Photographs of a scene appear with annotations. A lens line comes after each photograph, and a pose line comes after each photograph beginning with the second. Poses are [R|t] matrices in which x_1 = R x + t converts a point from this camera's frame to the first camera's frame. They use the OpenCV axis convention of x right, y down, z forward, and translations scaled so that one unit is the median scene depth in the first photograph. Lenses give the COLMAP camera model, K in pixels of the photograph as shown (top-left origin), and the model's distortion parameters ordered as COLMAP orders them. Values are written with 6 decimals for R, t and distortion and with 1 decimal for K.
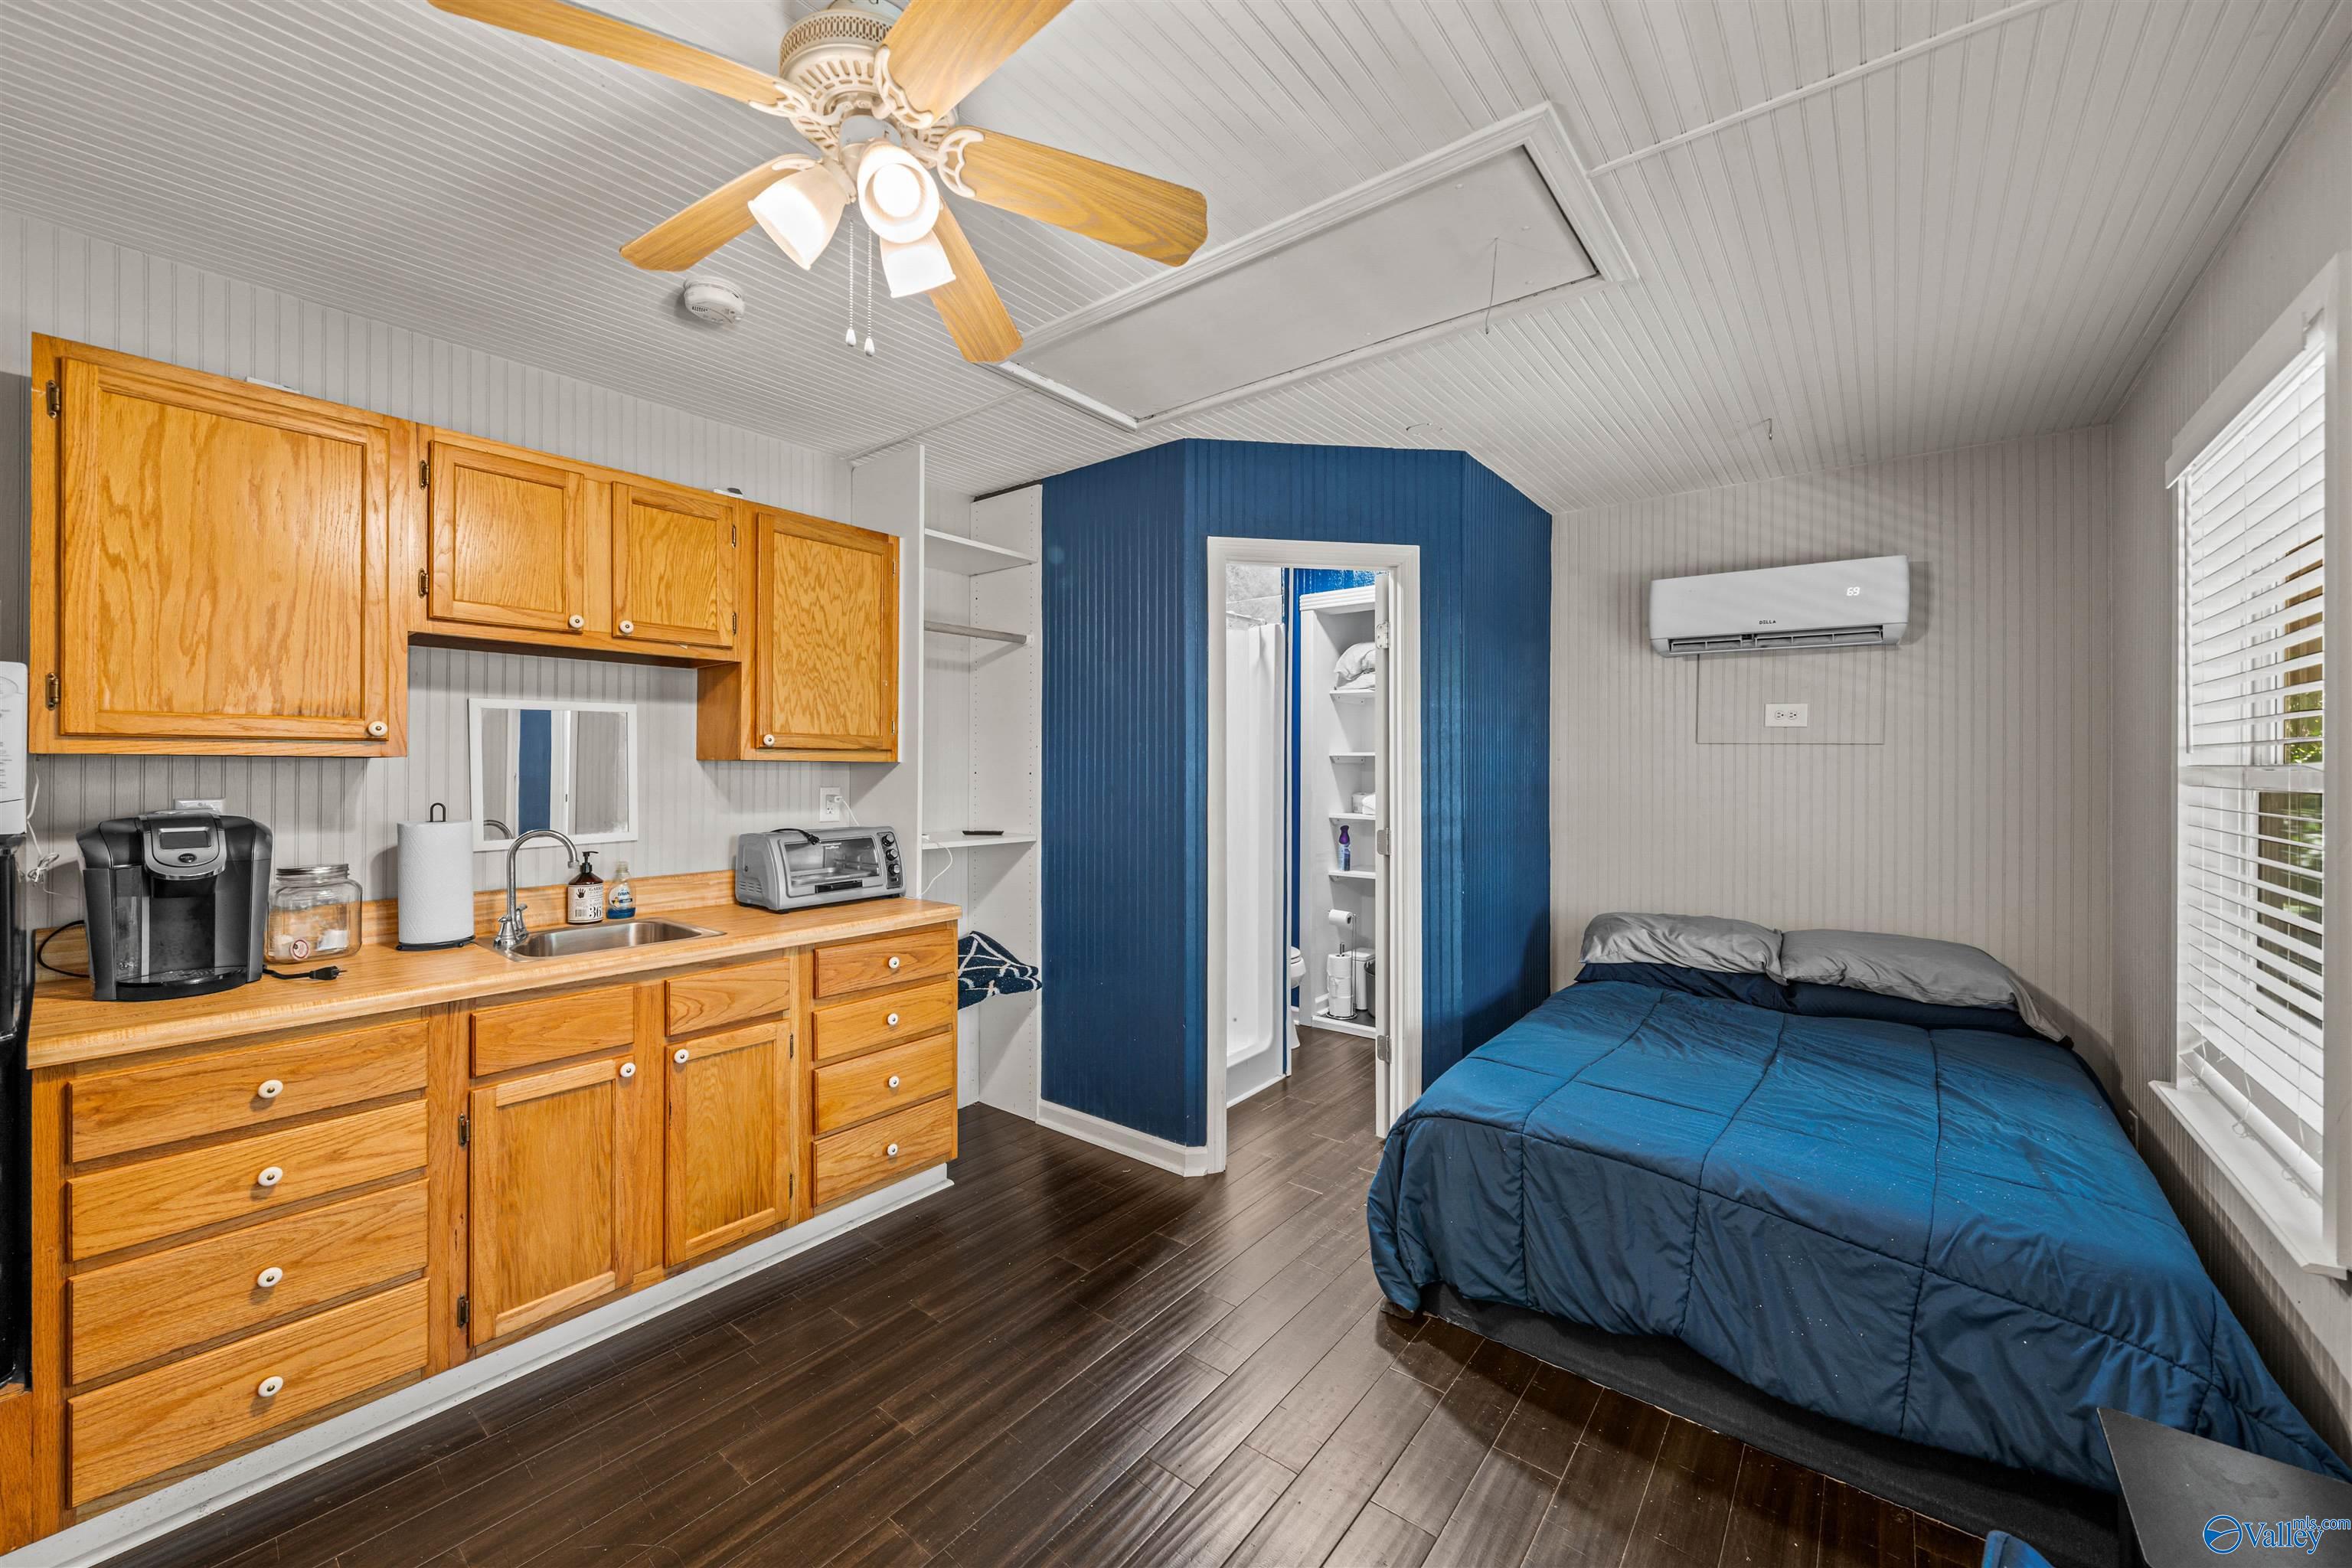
lens RADIAL K [[890.5, 0, 1176.0], [0, 890.5, 784.0], [0, 0, 1]] dist [-0.004139, -0.000164]
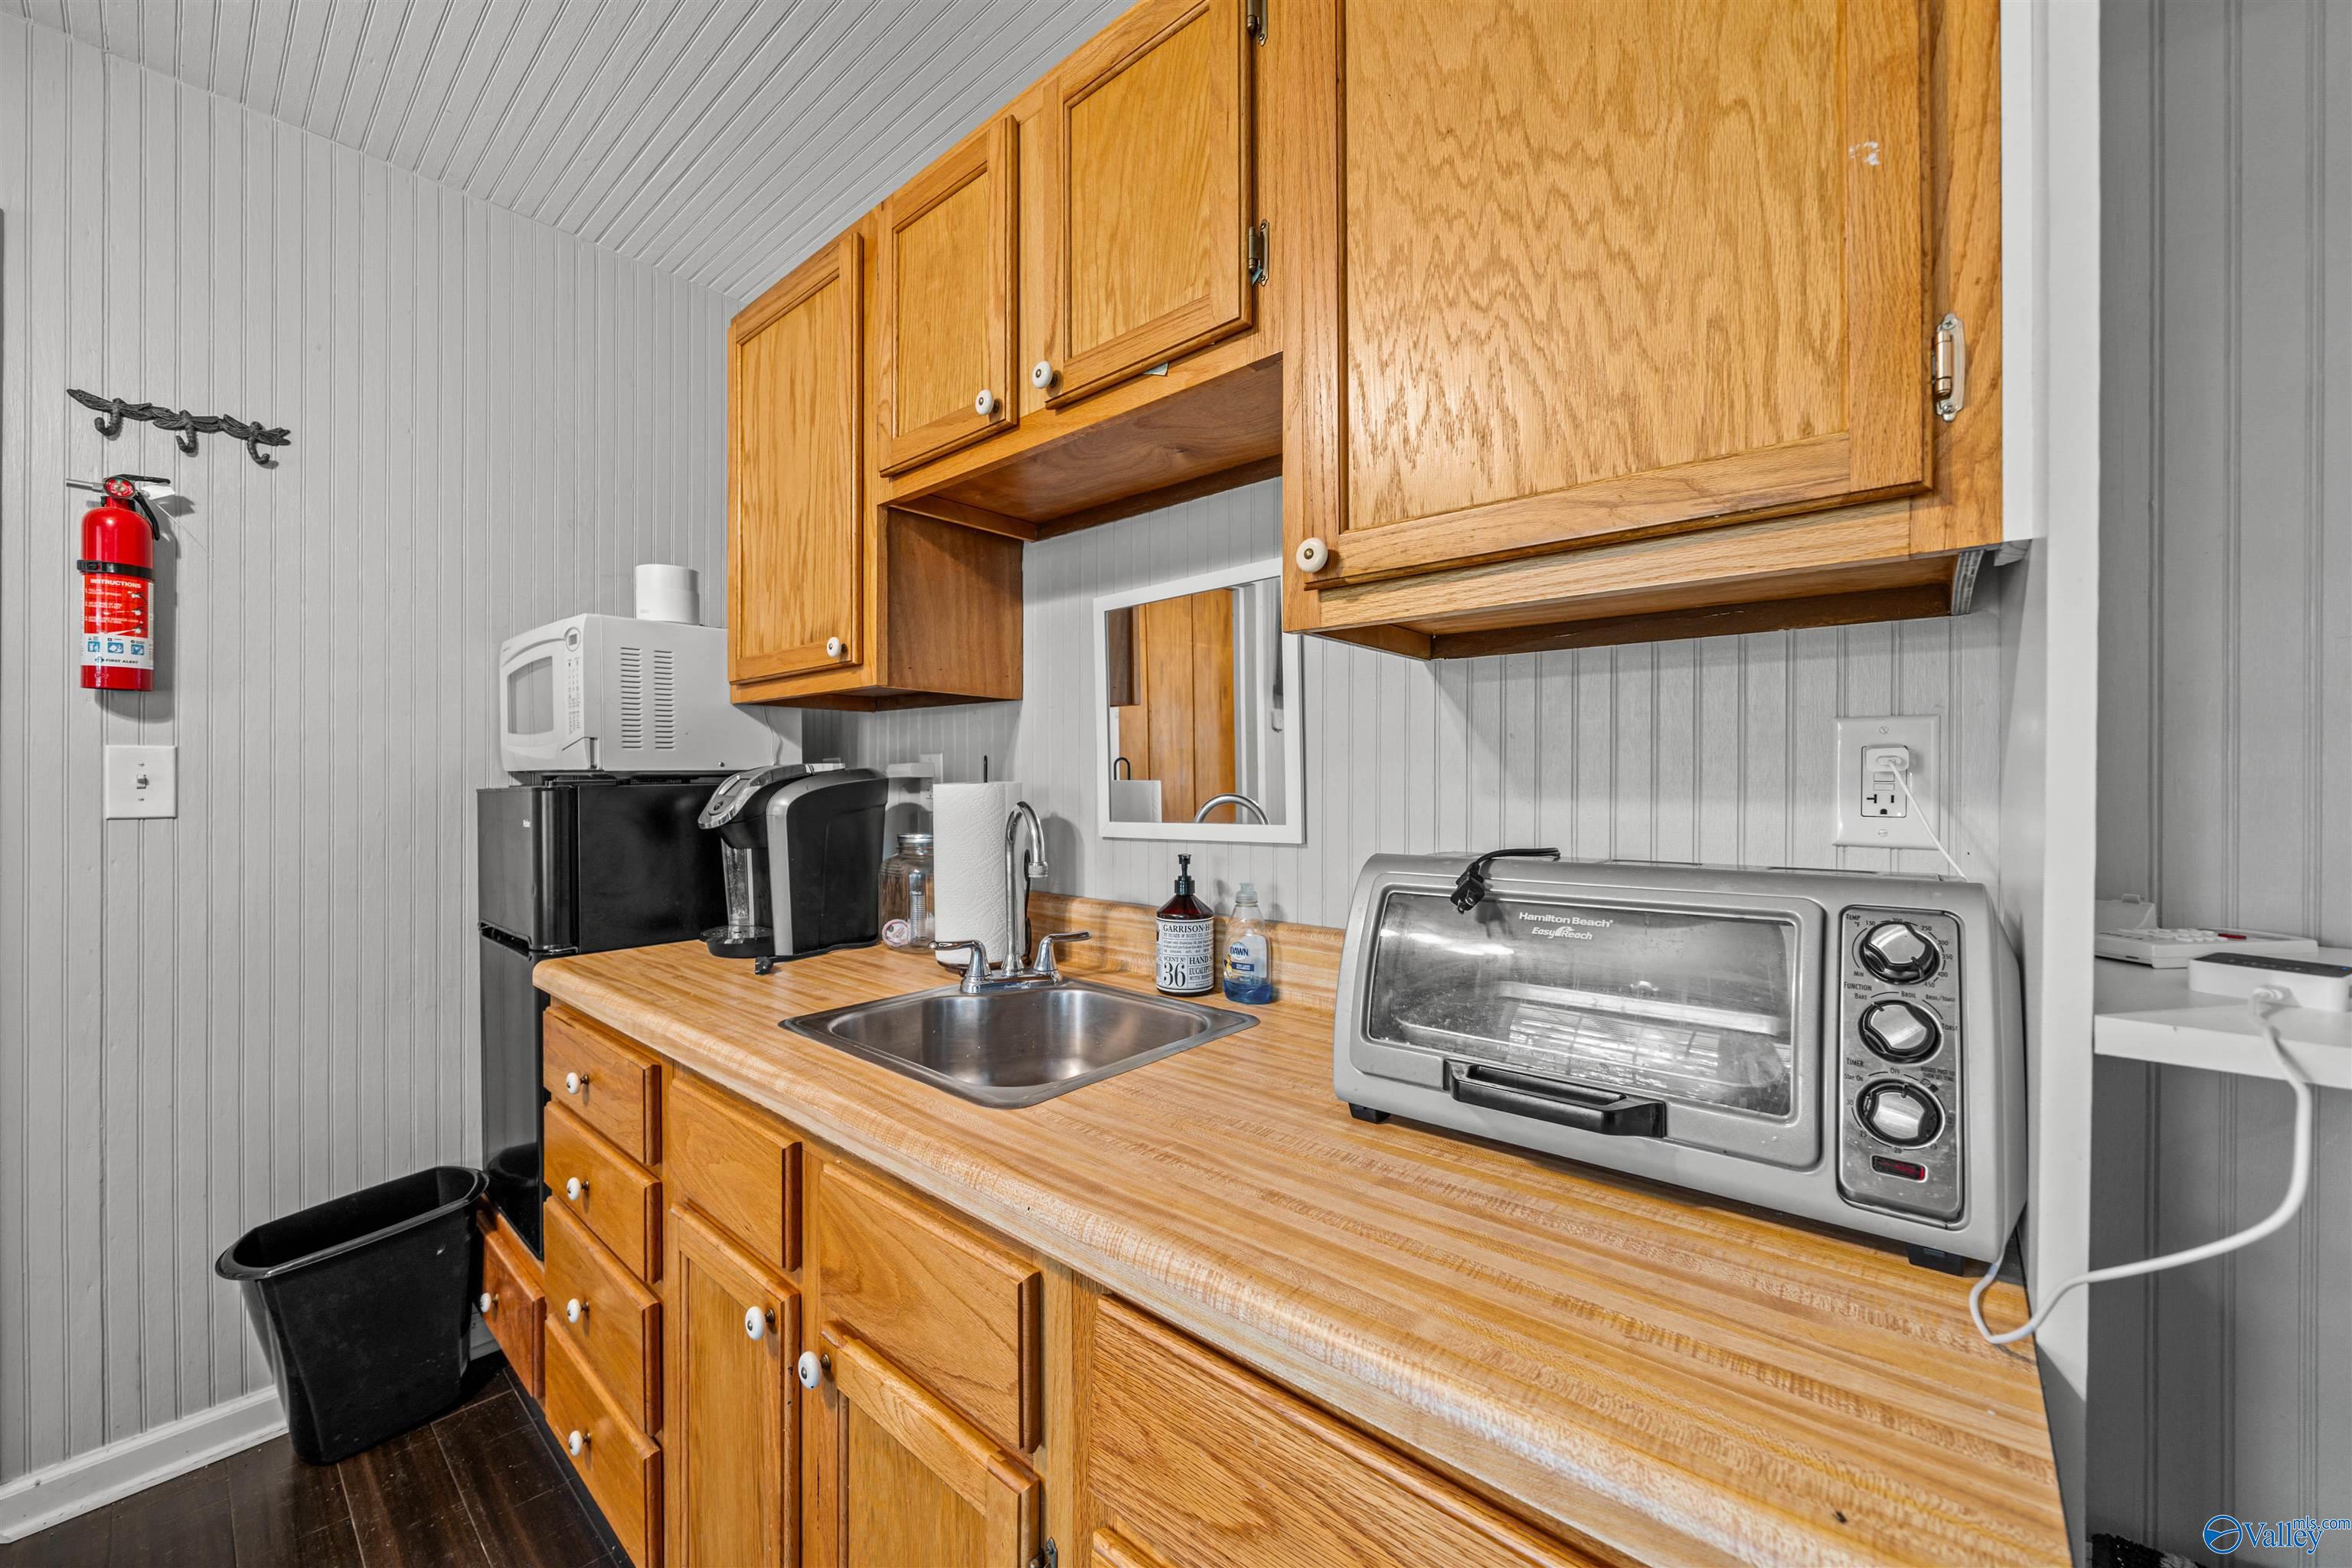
lens RADIAL K [[890.5, 0, 1176.0], [0, 890.5, 784.0], [0, 0, 1]] dist [-0.004139, -0.000164]
pose [[-0.039557, 0.000462, -0.999217, -0.137821], [-0.011825, 0.999930, 0.000930, 0.032883], [0.999147, 0.011852, -0.039548, 0.970990]]
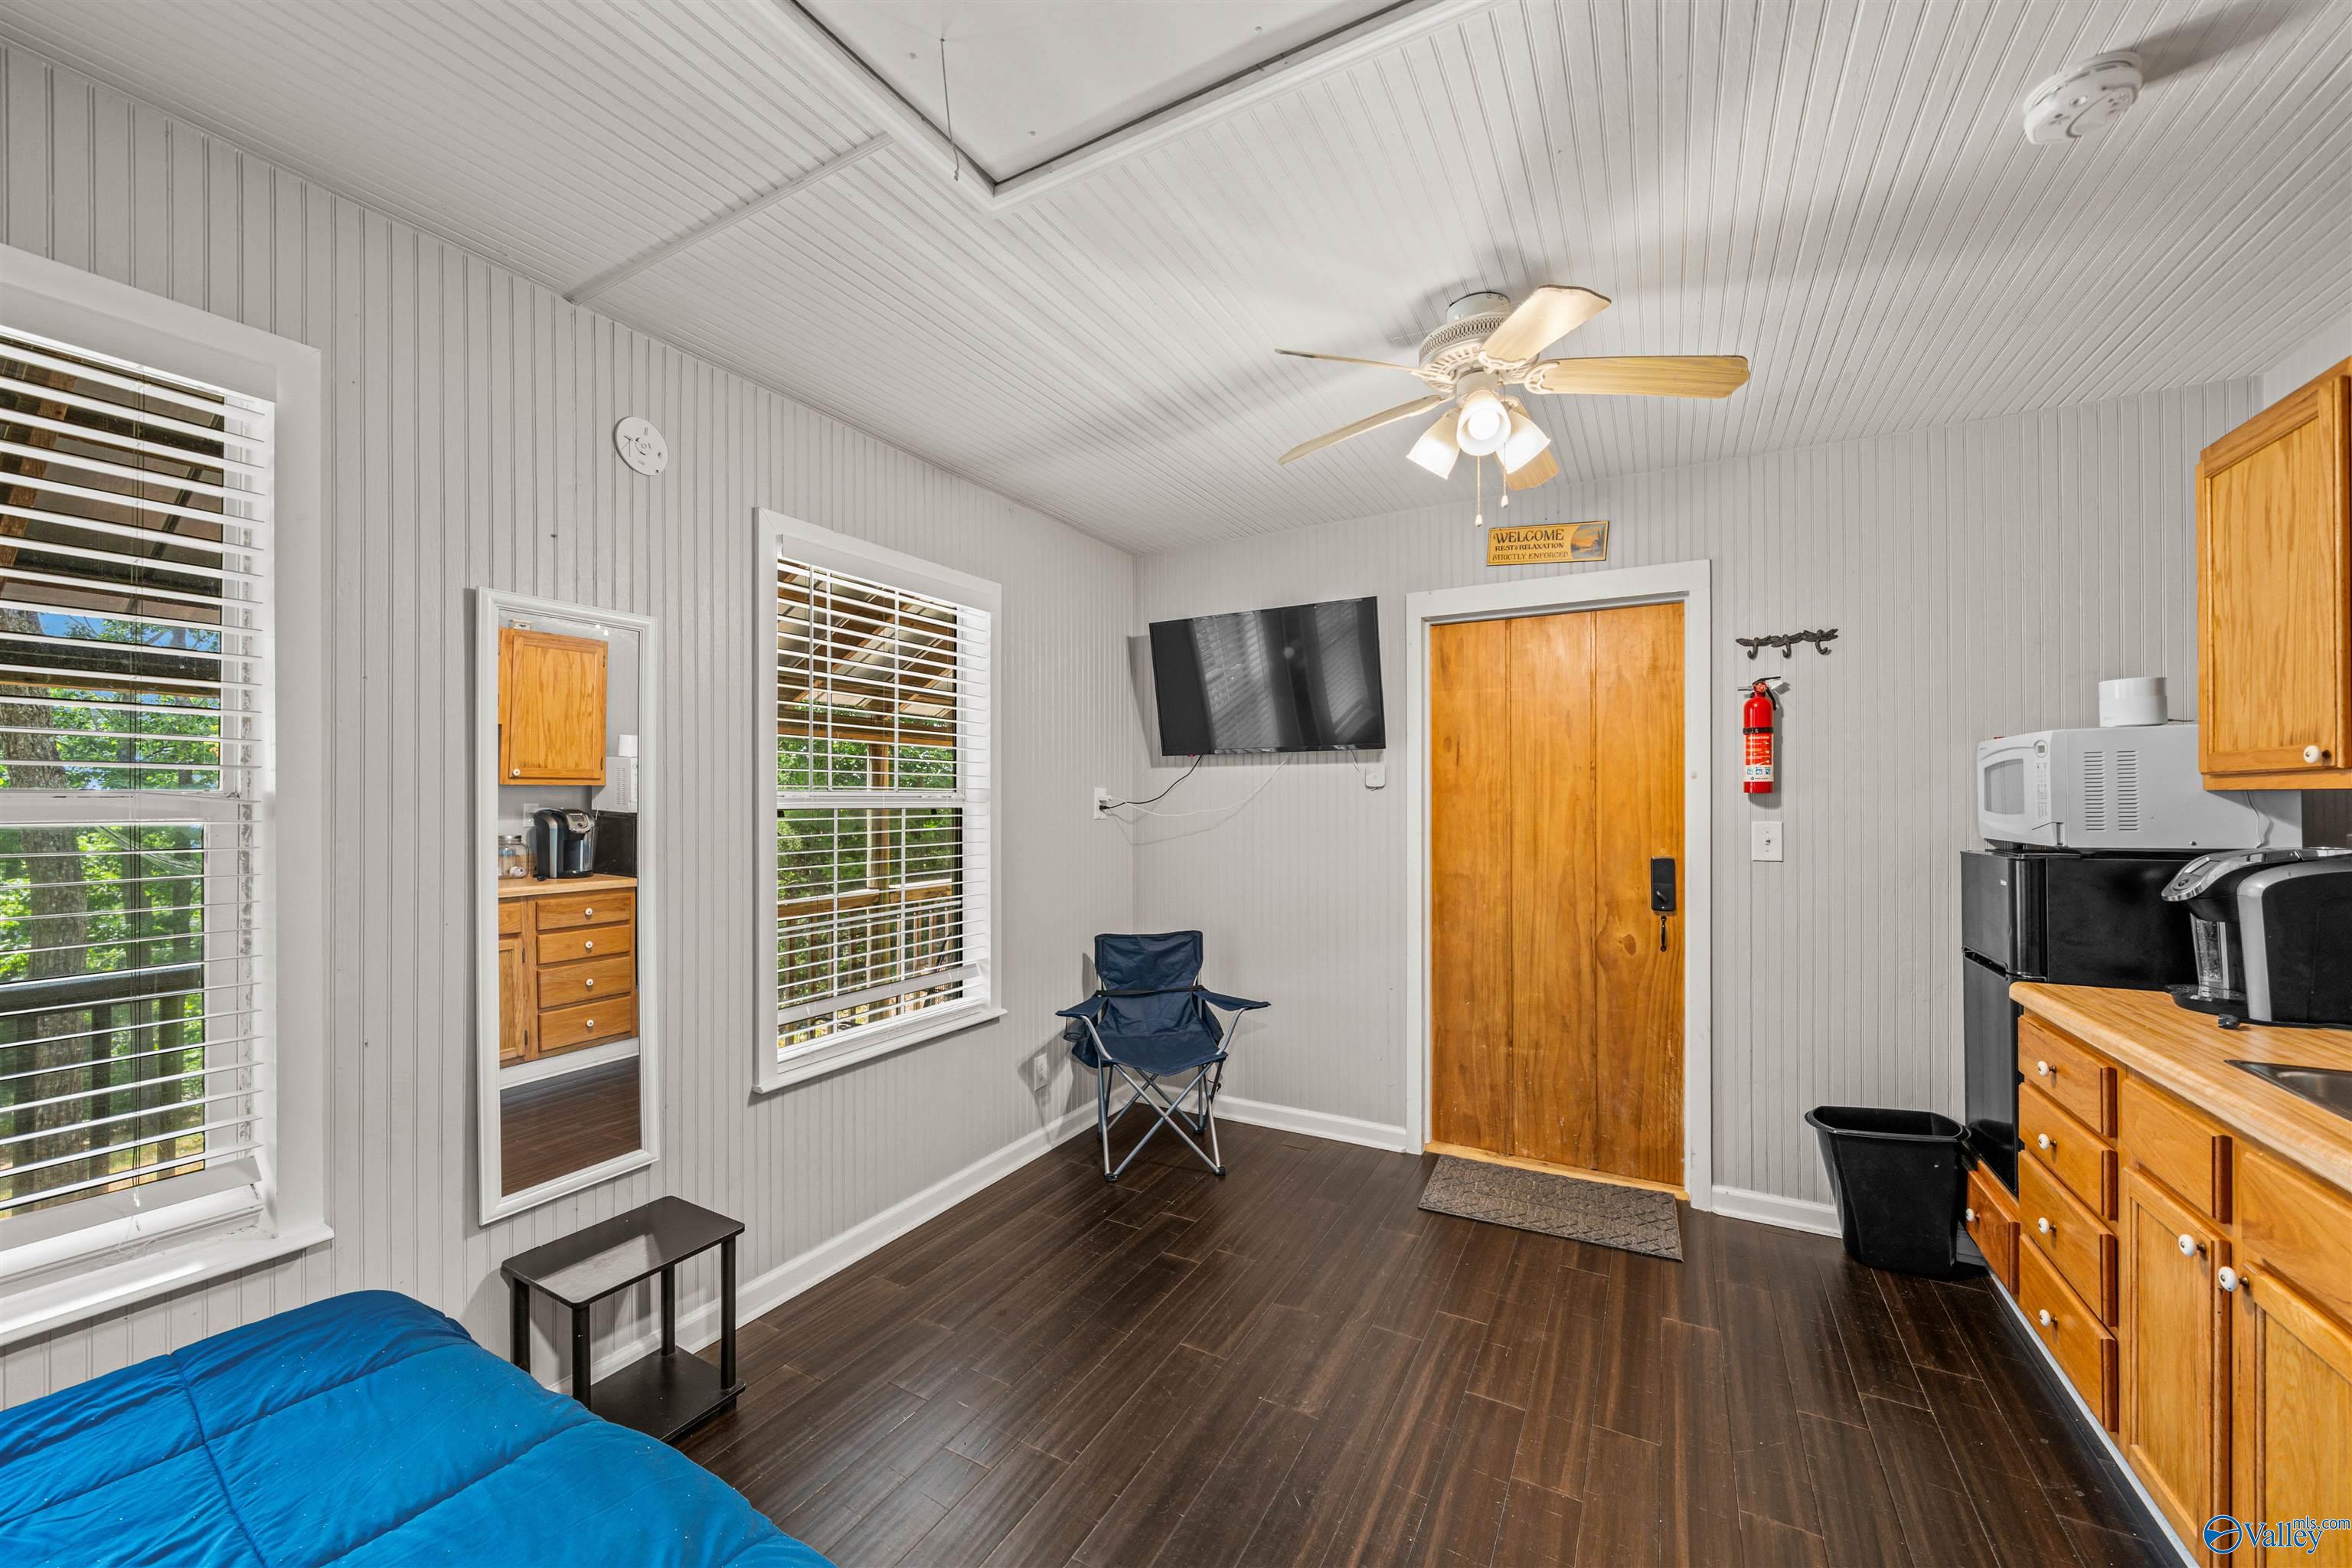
lens RADIAL K [[877.1, 0, 1167.4], [0, 877.1, 795.8], [0, 0, 1]] dist [-0.002994, 0.000284]
pose [[-0.988146, -0.002843, -0.153488, 0.200479], [-0.003563, 0.999984, 0.004416, -0.019067], [0.153473, 0.004911, -0.988141, 1.214373]]
